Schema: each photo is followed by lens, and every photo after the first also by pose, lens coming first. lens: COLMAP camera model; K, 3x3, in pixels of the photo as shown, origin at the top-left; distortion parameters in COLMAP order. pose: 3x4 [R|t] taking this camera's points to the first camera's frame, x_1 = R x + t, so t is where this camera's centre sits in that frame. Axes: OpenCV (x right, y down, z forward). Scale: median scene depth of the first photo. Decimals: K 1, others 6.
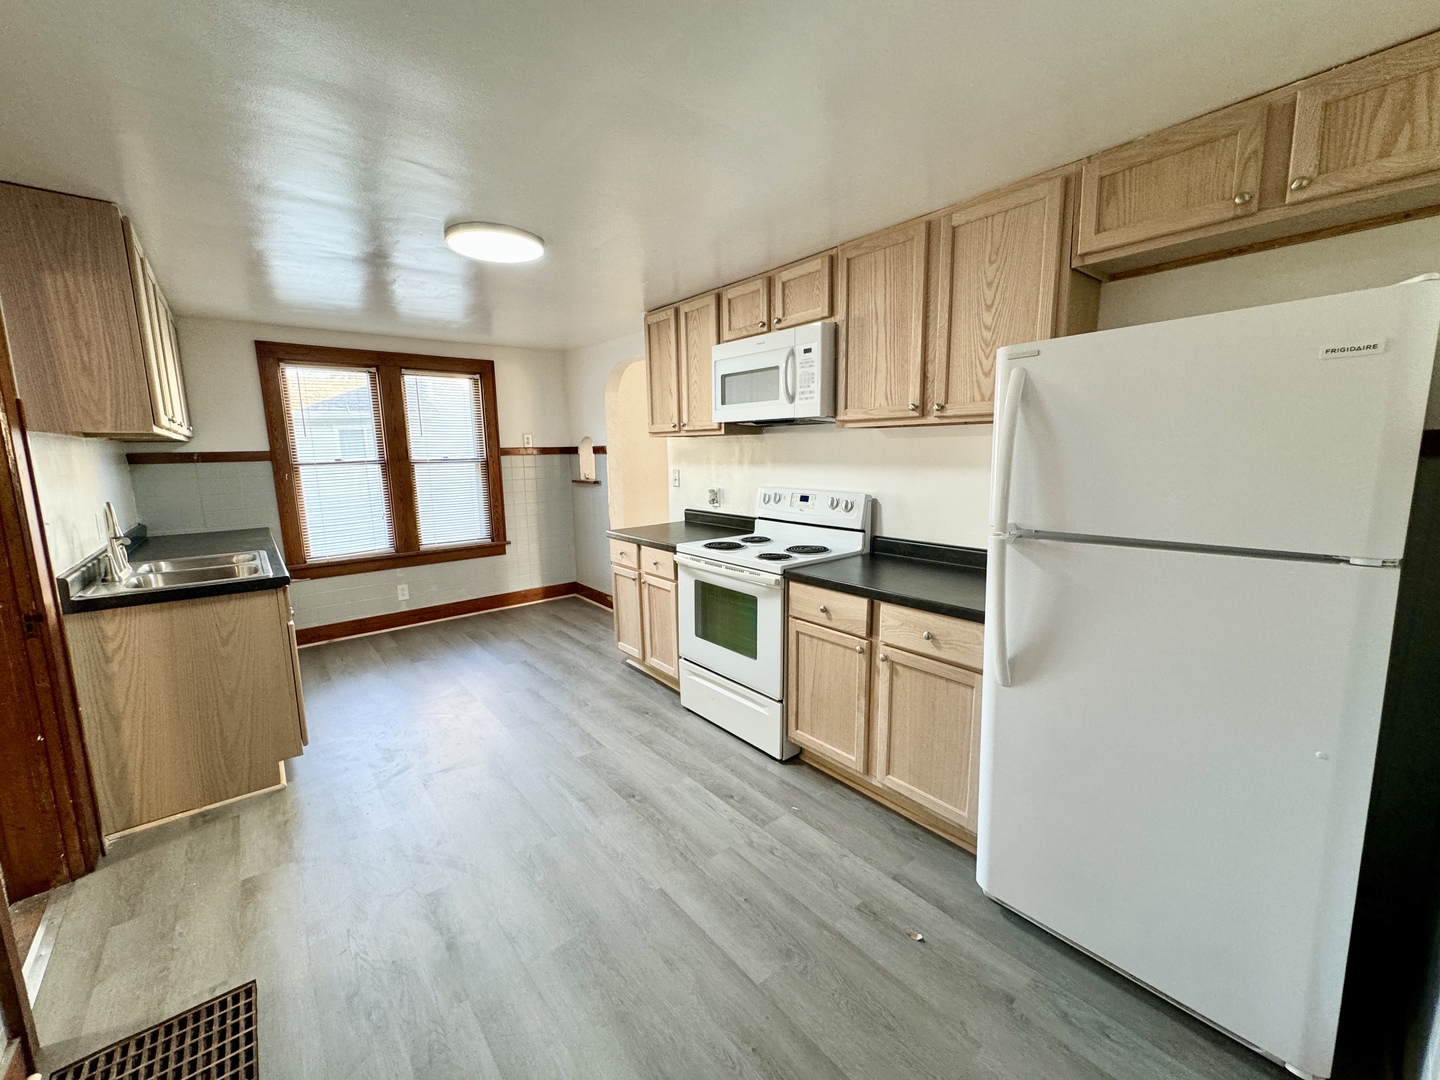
lens RADIAL K [[574.8, 0, 719.5], [0, 574.8, 535.6], [0, 0, 1]] dist [-0.001013, -0.000034]
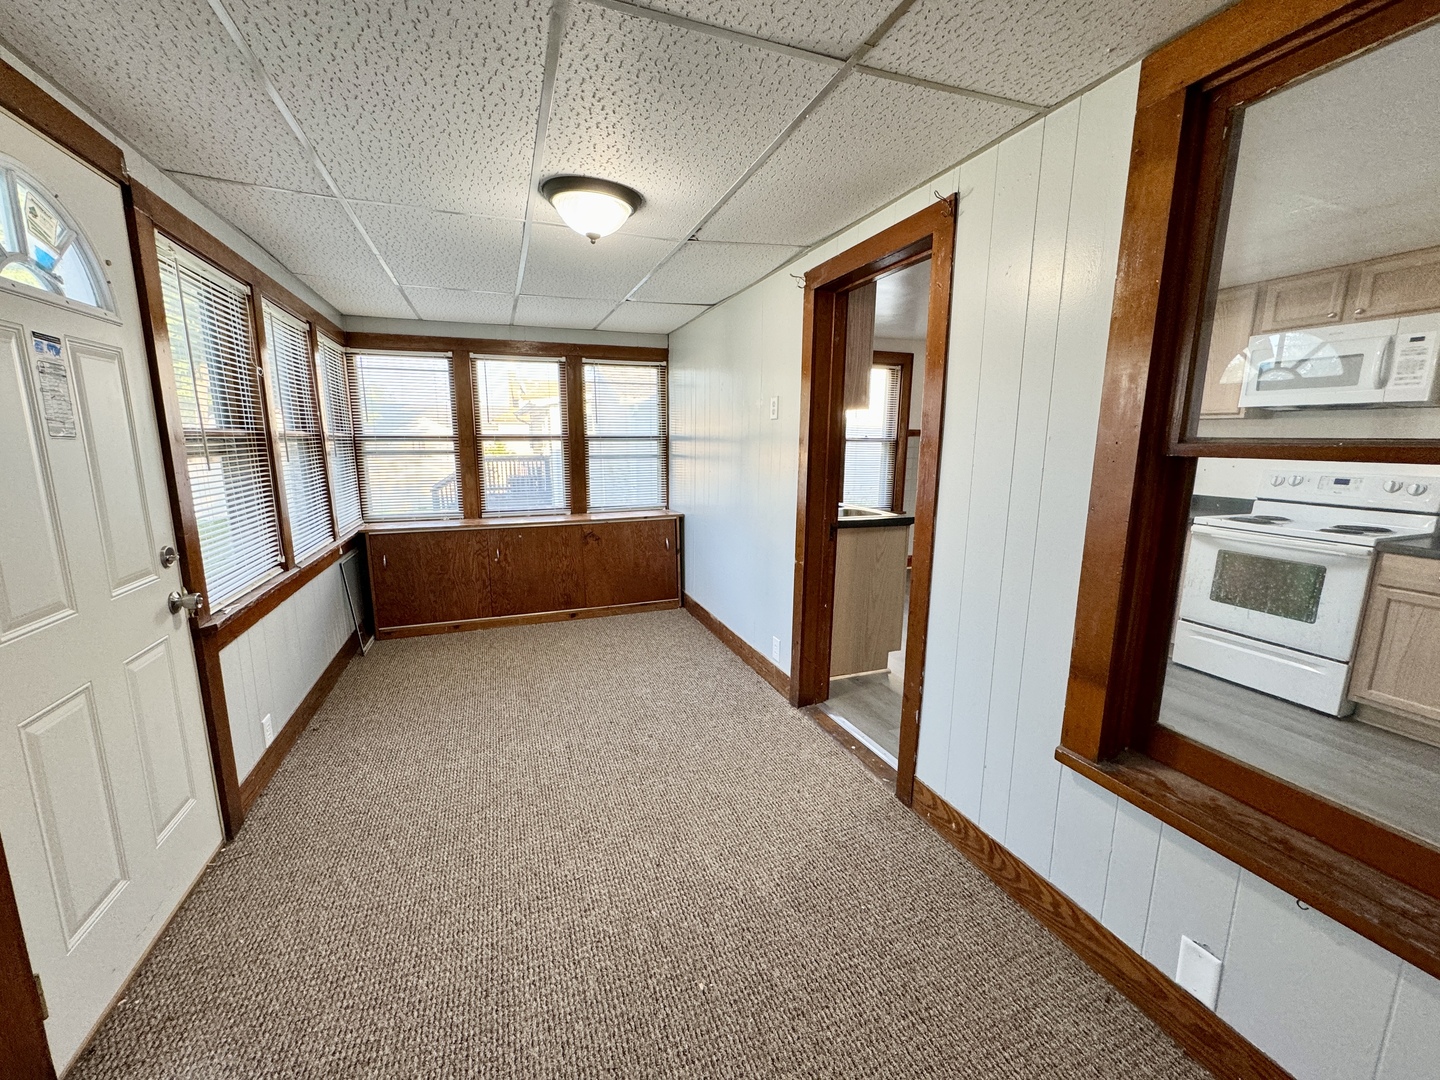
lens RADIAL K [[574.8, 0, 721.1], [0, 574.8, 540.2], [0, 0, 1]] dist [-0.001013, -0.000034]
pose [[0.949414, 0.078495, -0.304059, -0.677942], [-0.070915, 0.996836, 0.035909, 0.095818], [0.305916, -0.012530, 0.951976, -0.385007]]
